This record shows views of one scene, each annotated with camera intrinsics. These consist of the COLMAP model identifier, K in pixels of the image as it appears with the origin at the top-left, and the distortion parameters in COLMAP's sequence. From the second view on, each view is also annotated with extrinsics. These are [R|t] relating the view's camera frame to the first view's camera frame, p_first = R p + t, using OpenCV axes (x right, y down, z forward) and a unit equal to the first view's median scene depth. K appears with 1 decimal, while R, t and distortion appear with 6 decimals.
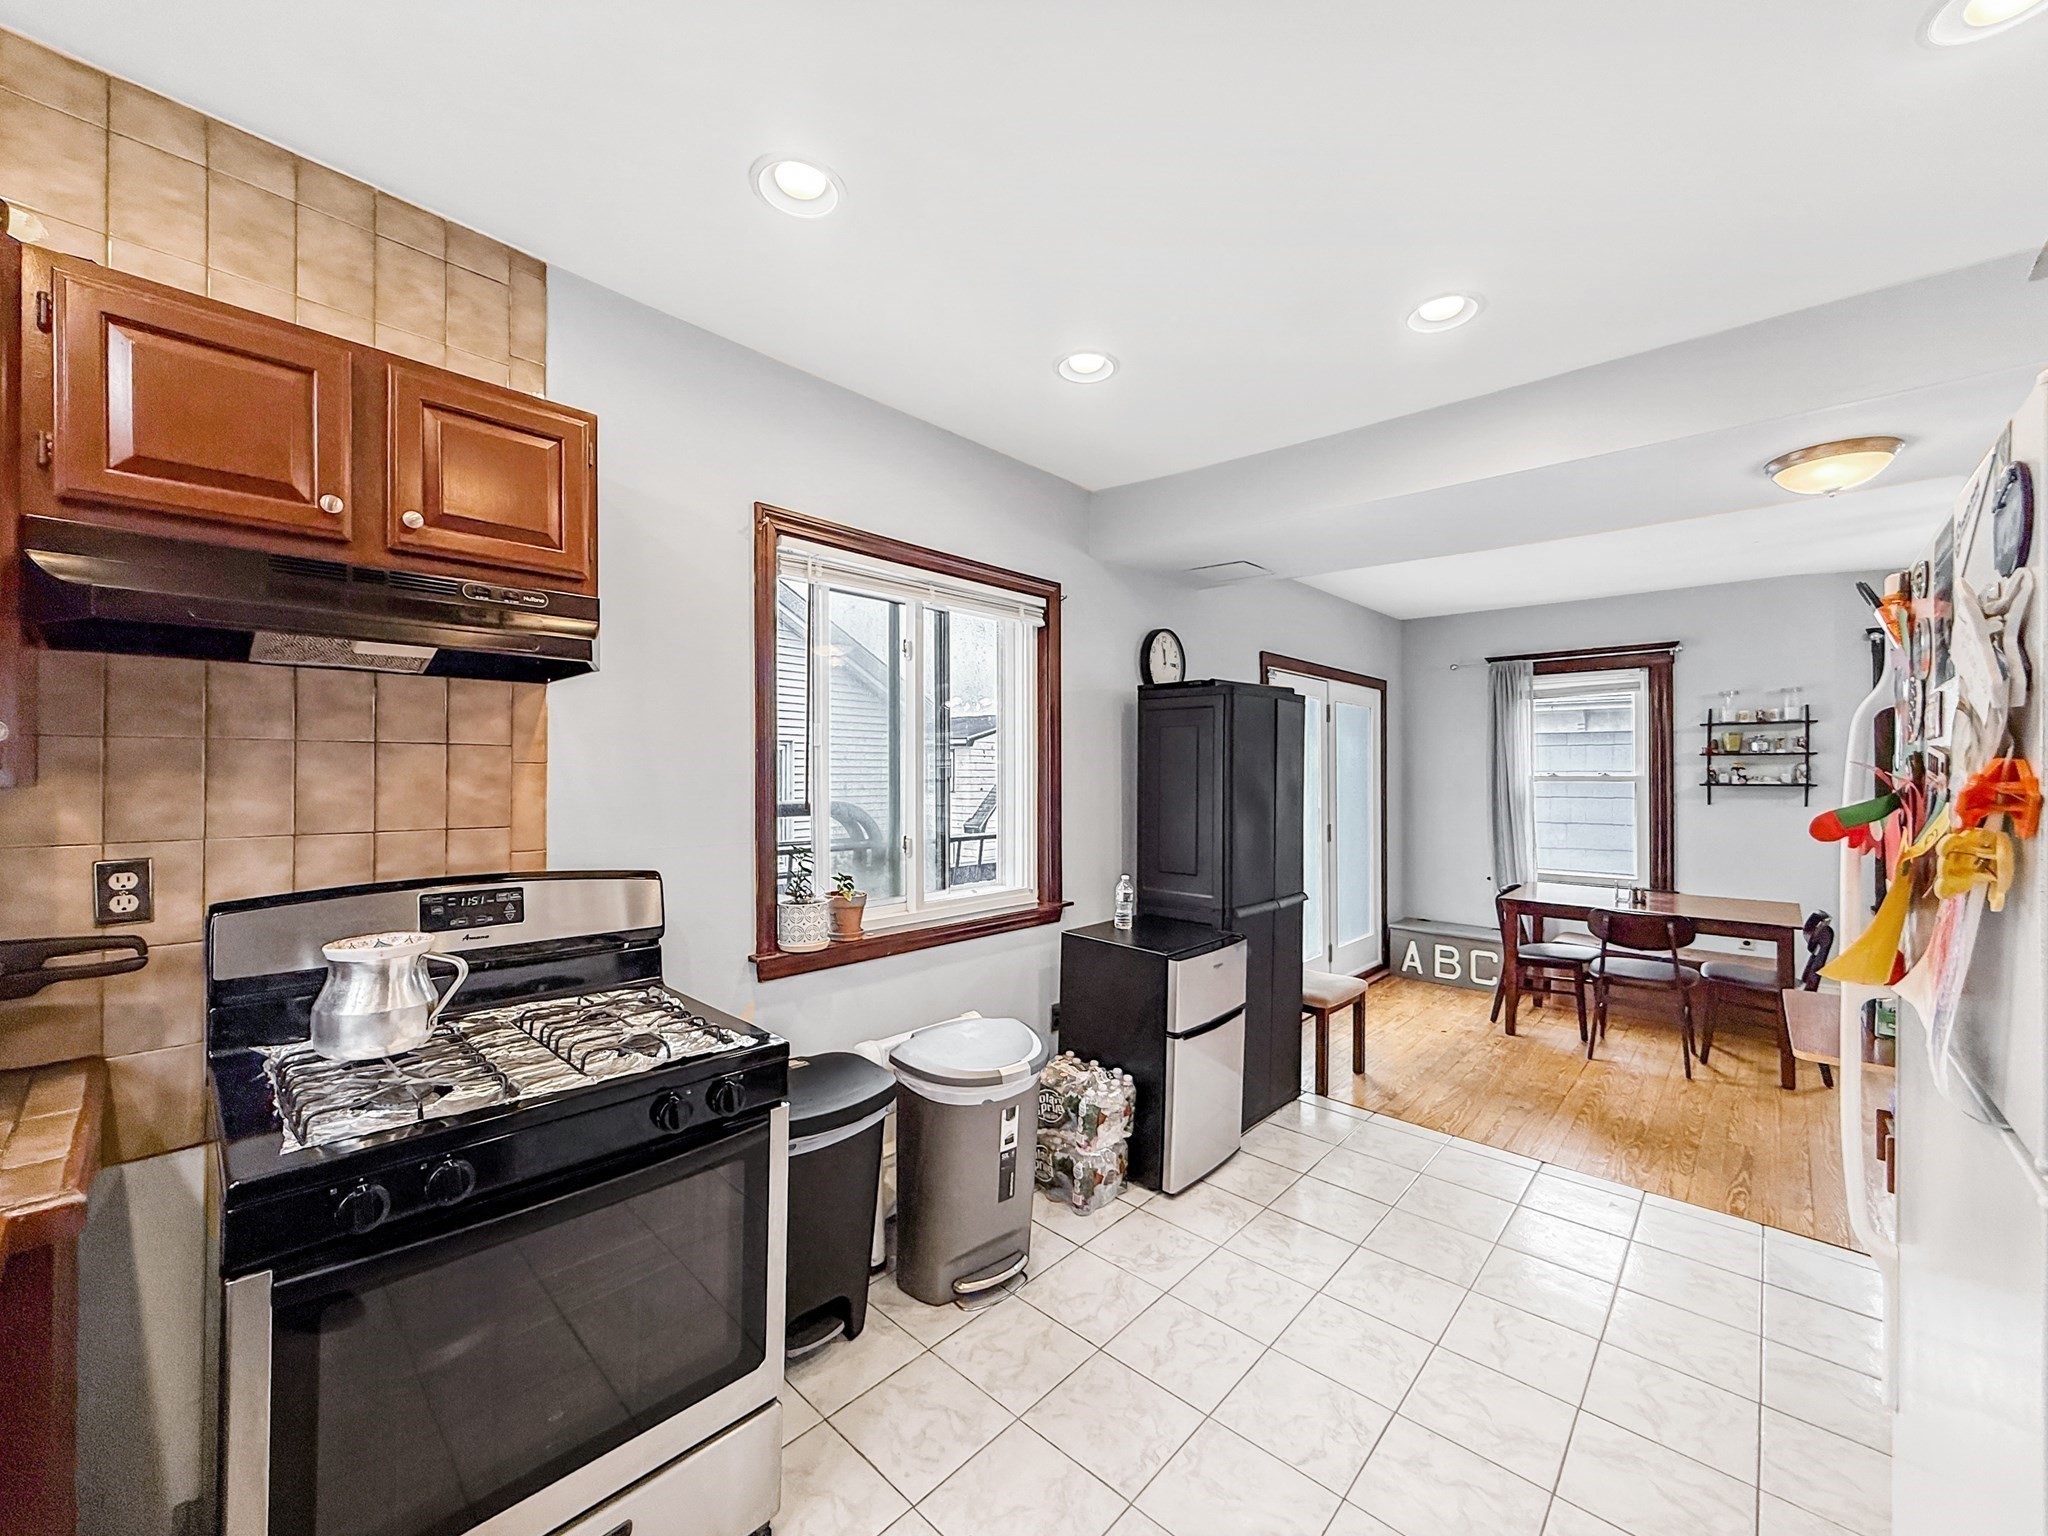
lens RADIAL K [[810.2, 0, 1018.2], [0, 810.2, 768.0], [0, 0, 1]] dist [0.000388, 0.000135]
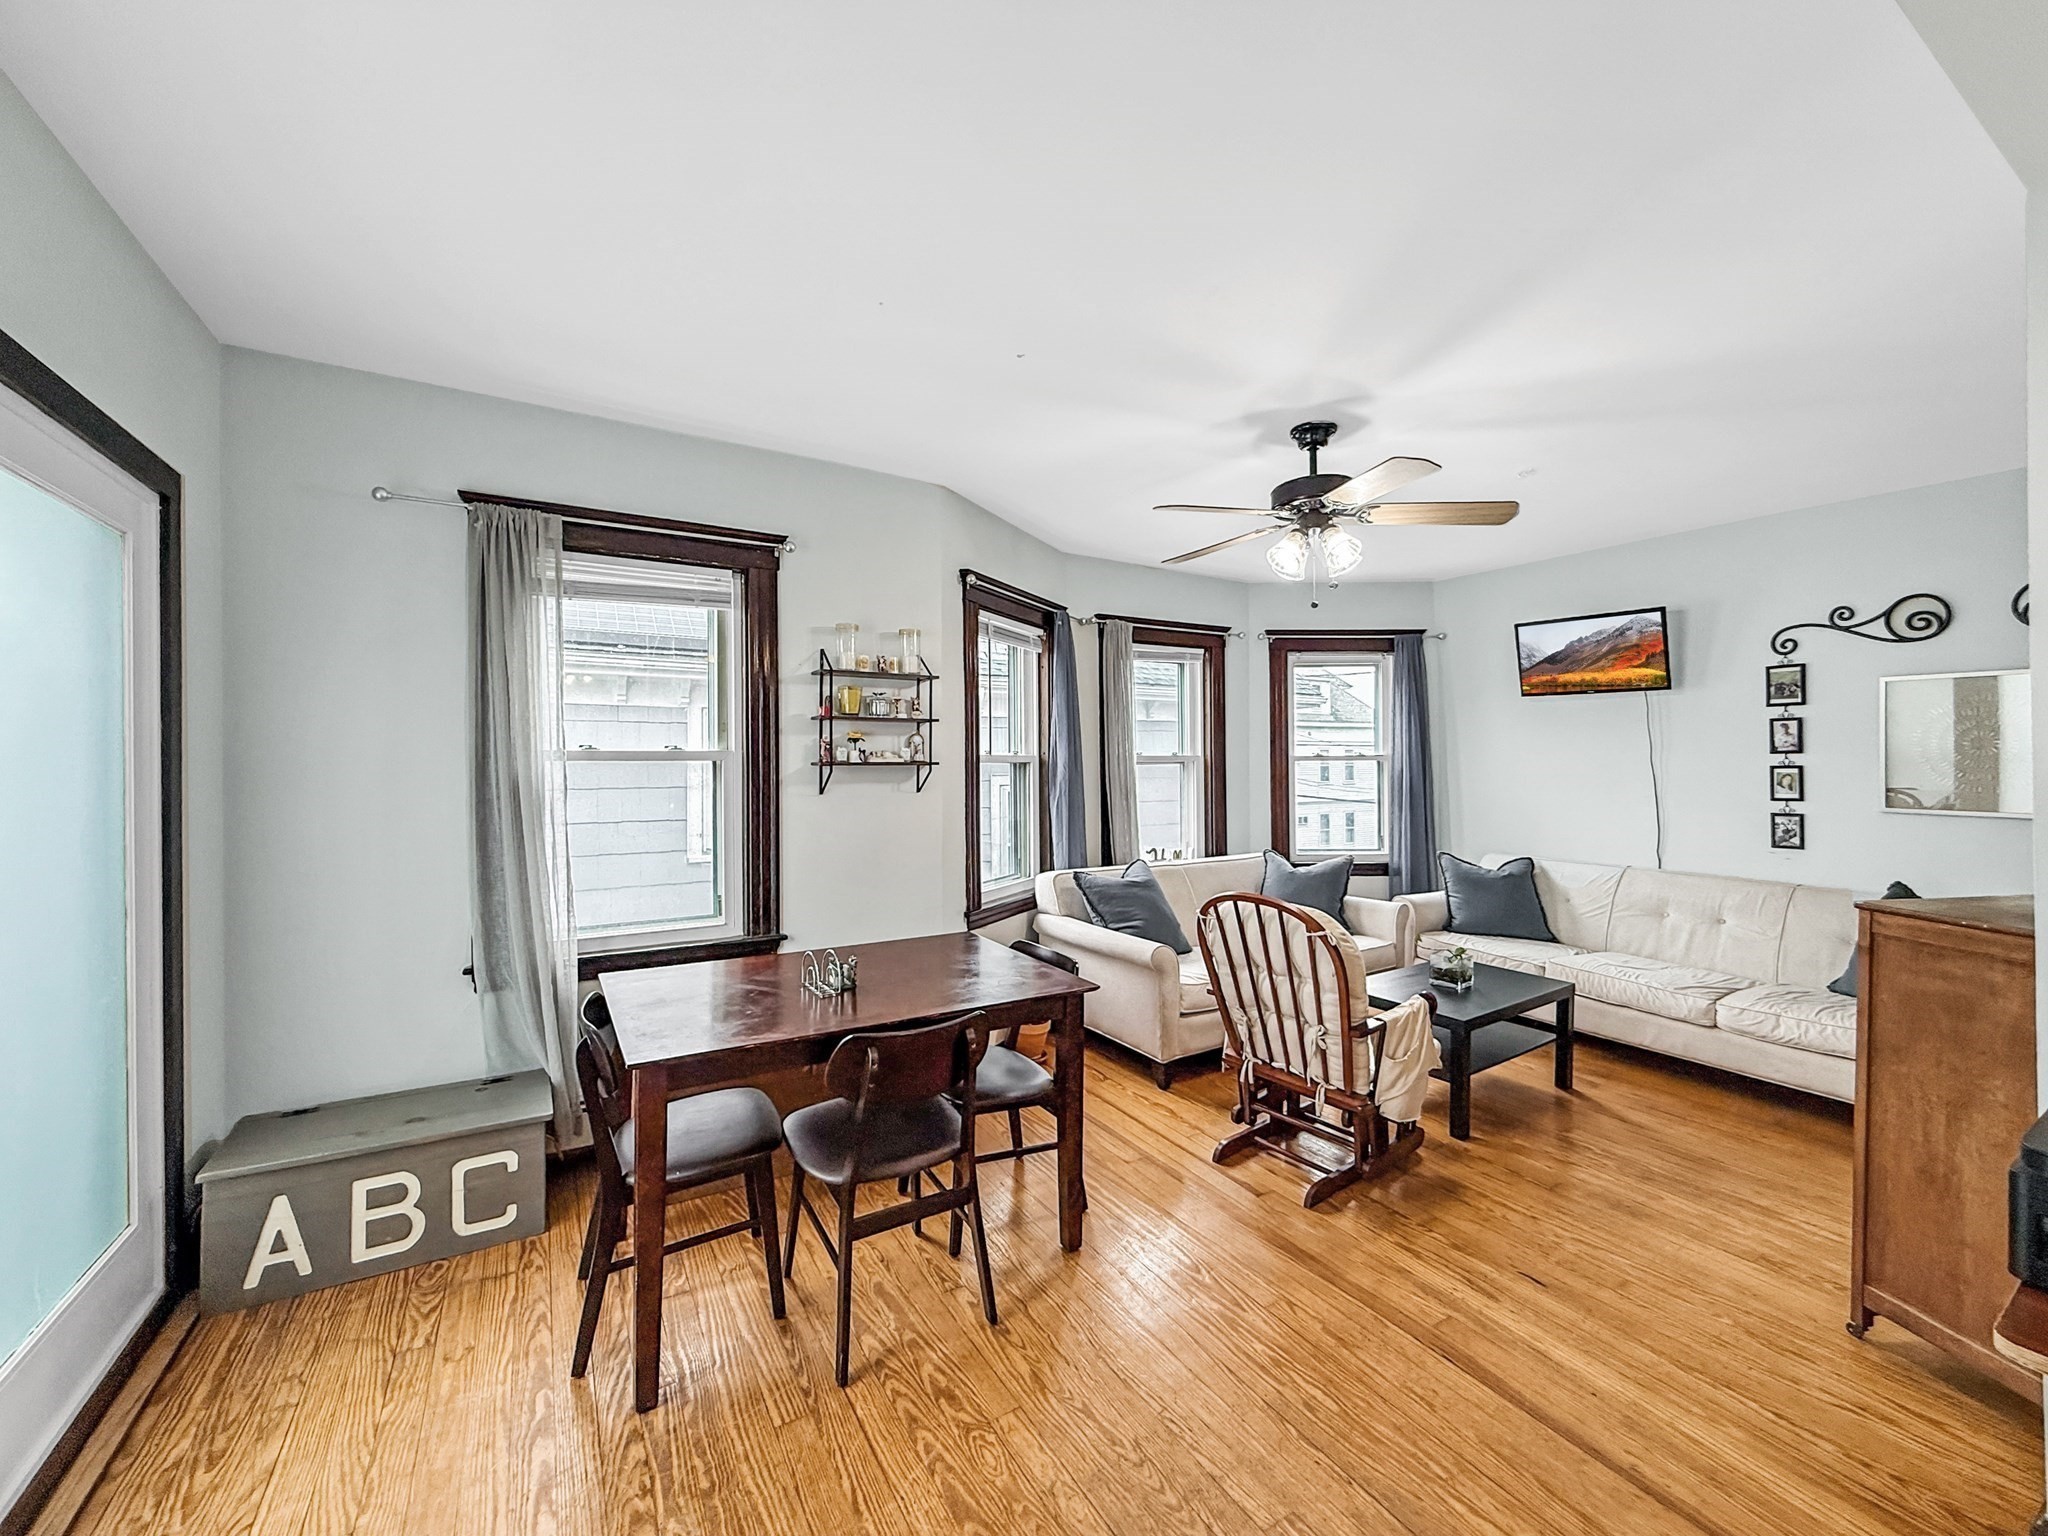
lens RADIAL K [[825.4, 0, 1020.4], [0, 825.4, 767.1], [0, 0, 1]] dist [0.000103, 0.000298]
pose [[0.284736, -0.005029, 0.958593, 0.263299], [-0.002634, 0.999978, 0.006028, 0.018894], [-0.958602, -0.004241, 0.284717, 0.670661]]
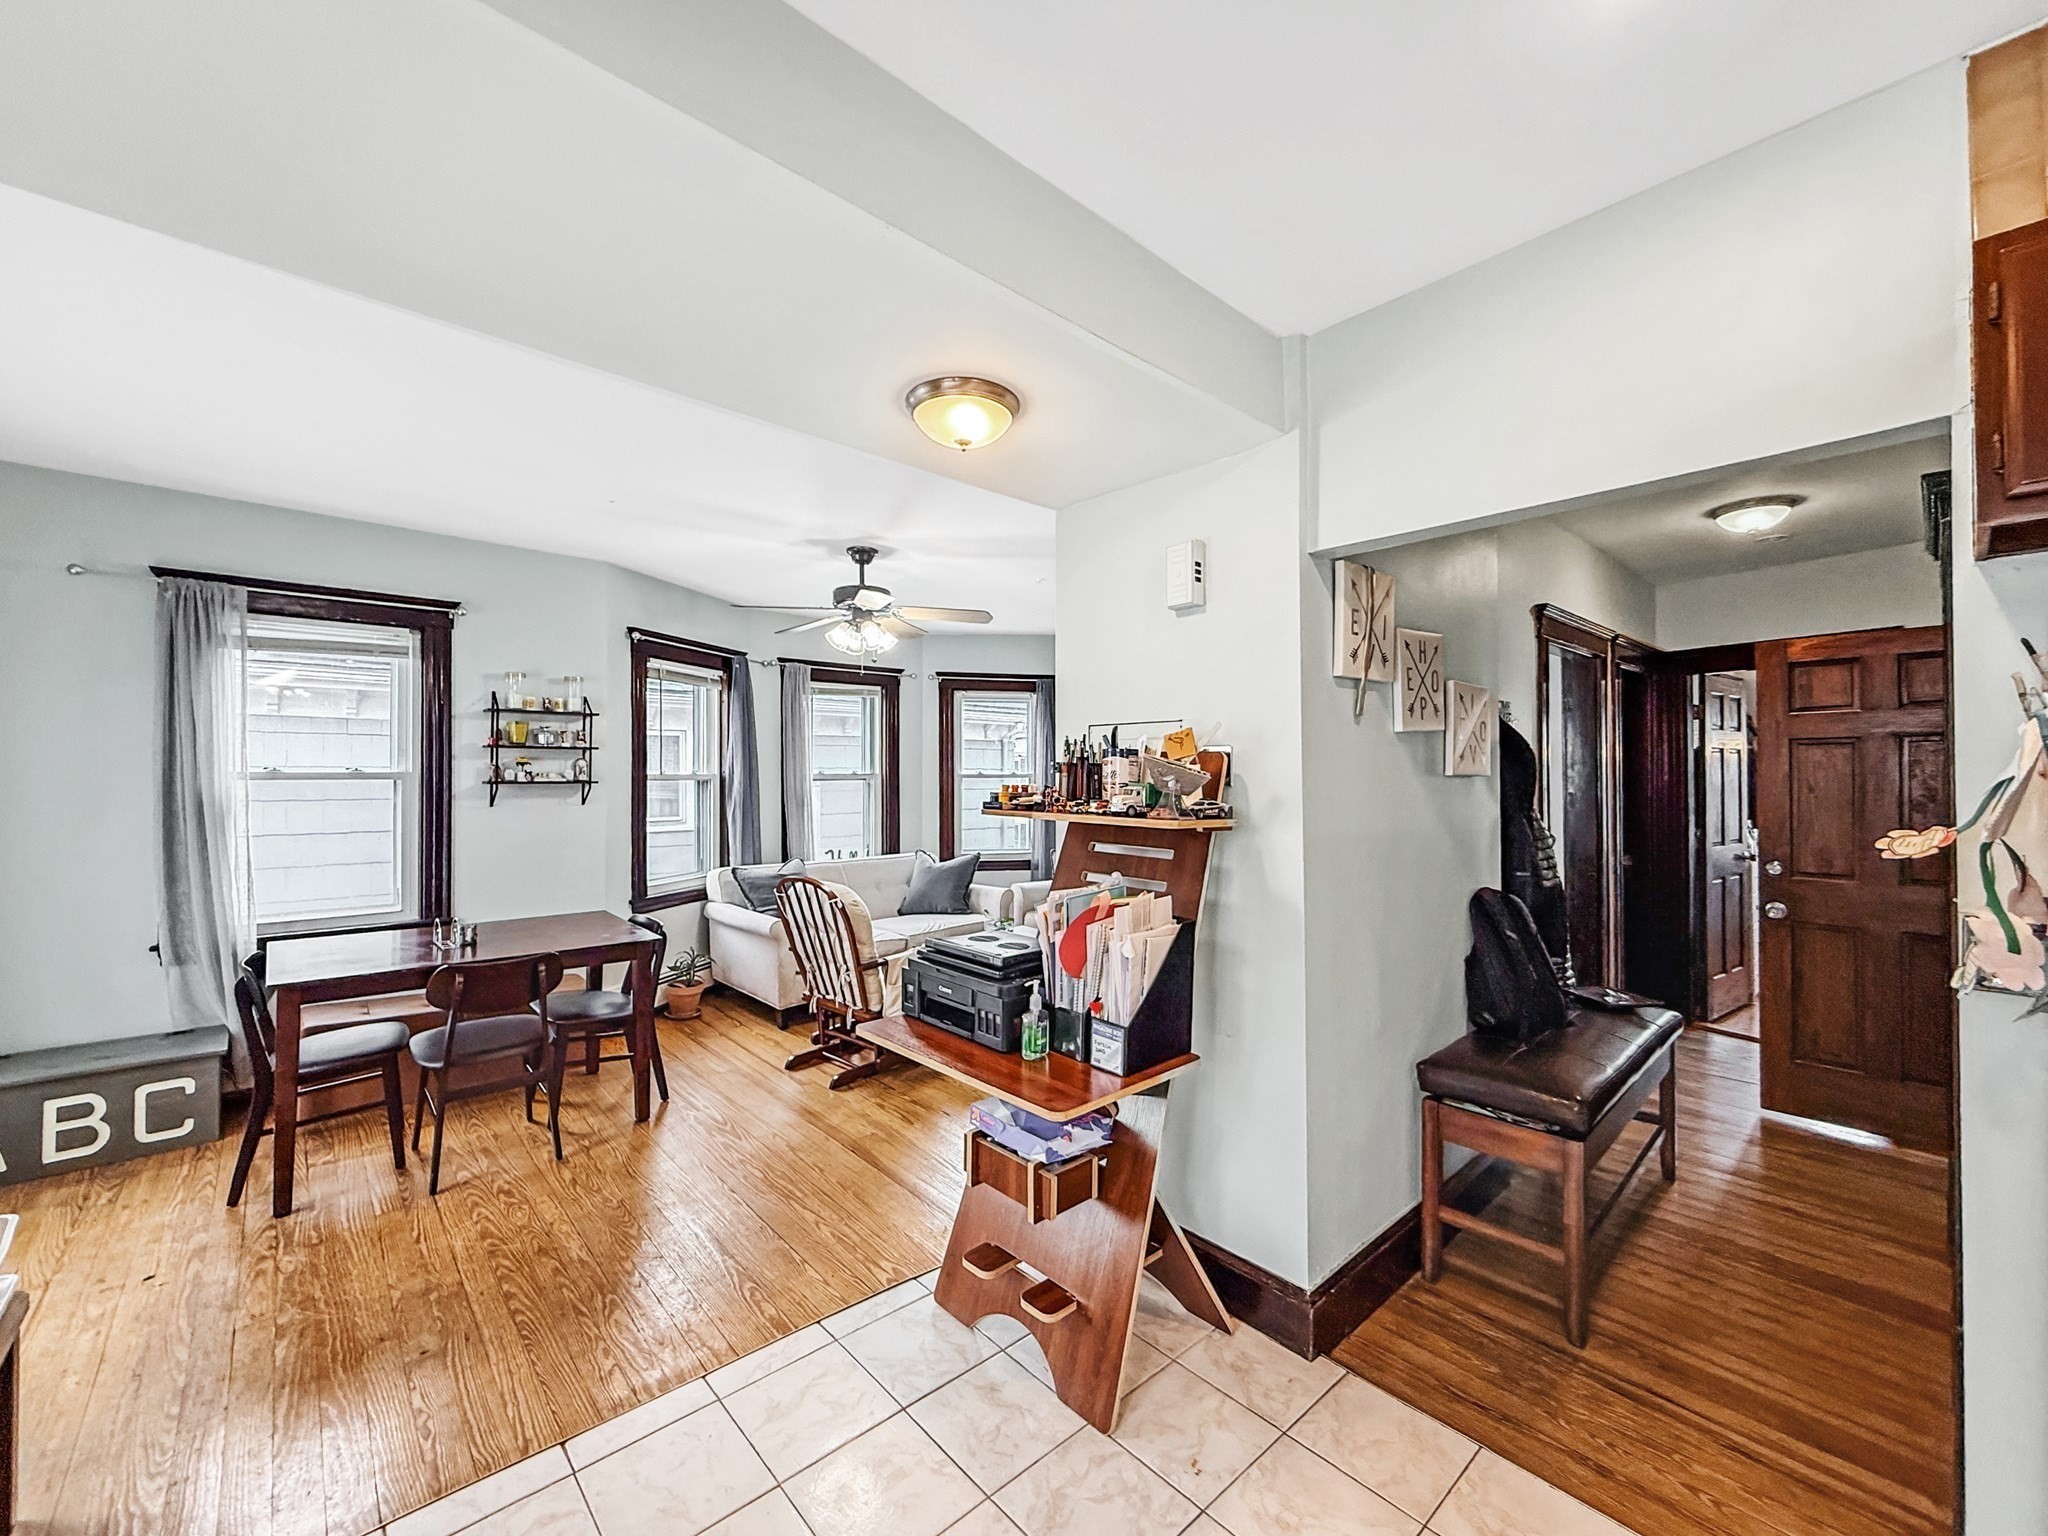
lens RADIAL K [[831.2, 0, 1025.0], [0, 831.2, 772.9], [0, 0, 1]] dist [-0.001518, 0.000232]
pose [[0.089074, -0.000297, 0.996025, 0.056065], [-0.010500, 0.999944, 0.001237, 0.003796], [-0.995970, -0.010569, 0.089066, 0.390212]]
